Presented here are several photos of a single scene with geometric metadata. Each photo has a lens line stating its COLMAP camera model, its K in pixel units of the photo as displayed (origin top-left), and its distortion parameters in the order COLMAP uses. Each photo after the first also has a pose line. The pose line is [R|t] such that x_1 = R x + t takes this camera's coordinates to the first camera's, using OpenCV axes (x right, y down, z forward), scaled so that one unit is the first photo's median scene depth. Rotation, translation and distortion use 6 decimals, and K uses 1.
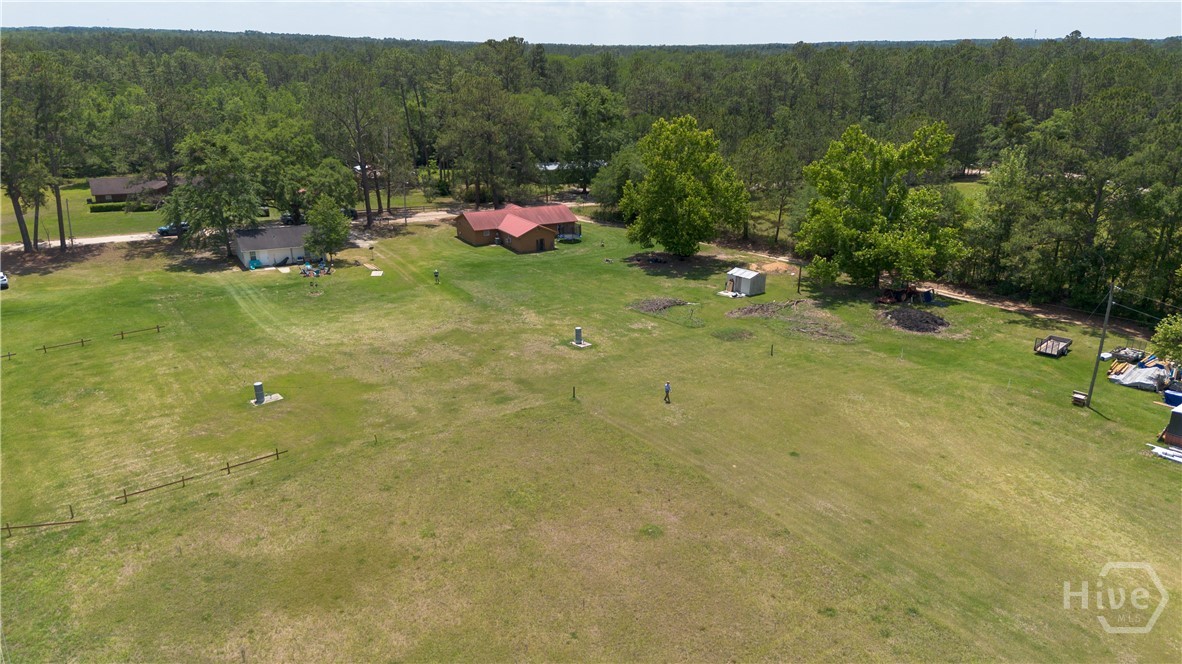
lens RADIAL K [[810.2, 0, 592.6], [0, 810.2, 338.4], [0, 0, 1]] dist [0.306949, -0.319986]
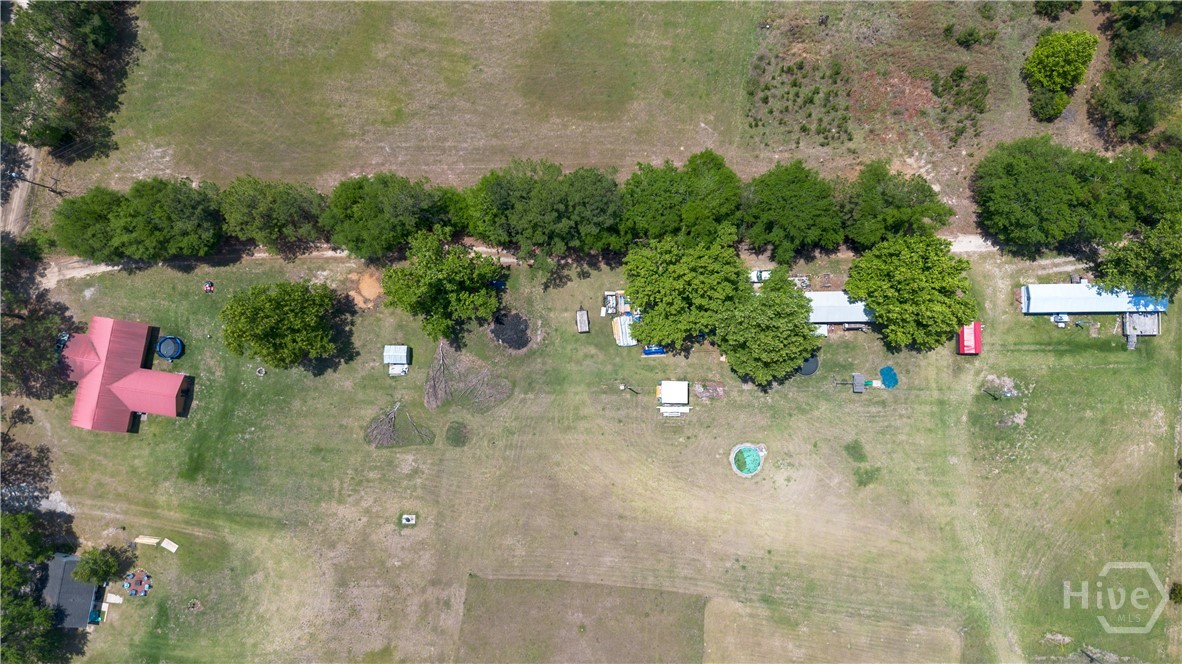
lens RADIAL K [[810.2, 0, 592.6], [0, 810.2, 338.4], [0, 0, 1]] dist [0.306949, -0.319986]
pose [[0.635170, -0.772188, 0.016884, 0.509669], [0.272507, 0.244500, 0.930570, -1.659355], [-0.722702, -0.586469, 0.365725, 0.337119]]
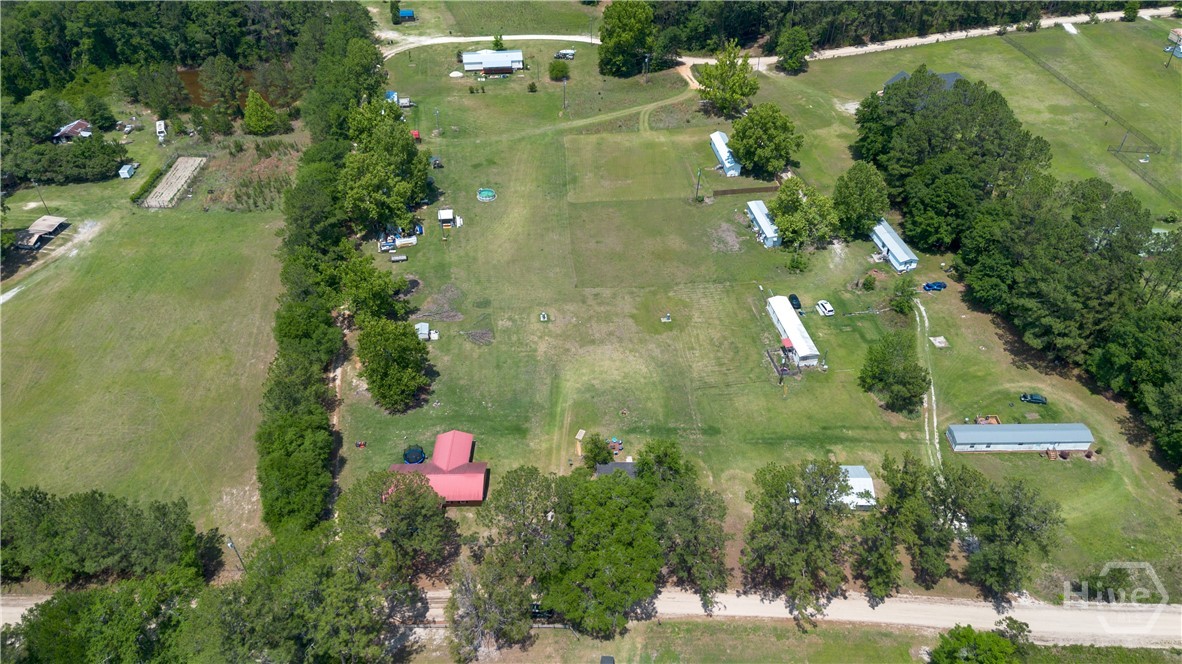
lens RADIAL K [[810.2, 0, 592.6], [0, 810.2, 338.4], [0, 0, 1]] dist [0.306949, -0.319986]
pose [[-0.860829, -0.326296, 0.390518, -1.128026], [0.176651, 0.528071, 0.830624, -1.981413], [-0.477250, 0.784011, -0.396938, 2.011662]]
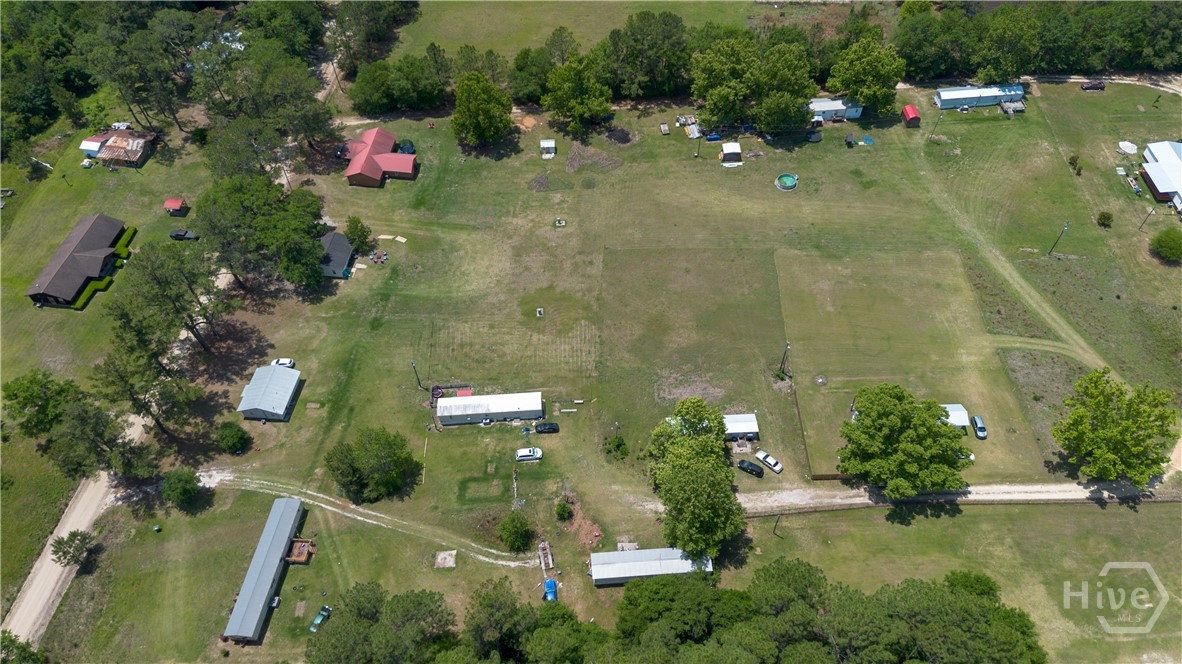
lens RADIAL K [[810.2, 0, 592.6], [0, 810.2, 338.4], [0, 0, 1]] dist [0.306949, -0.319986]
pose [[0.591510, -0.637828, 0.493246, -1.462103], [0.280941, 0.736444, 0.615404, -1.284953], [-0.755770, -0.225445, 0.614806, -0.692178]]
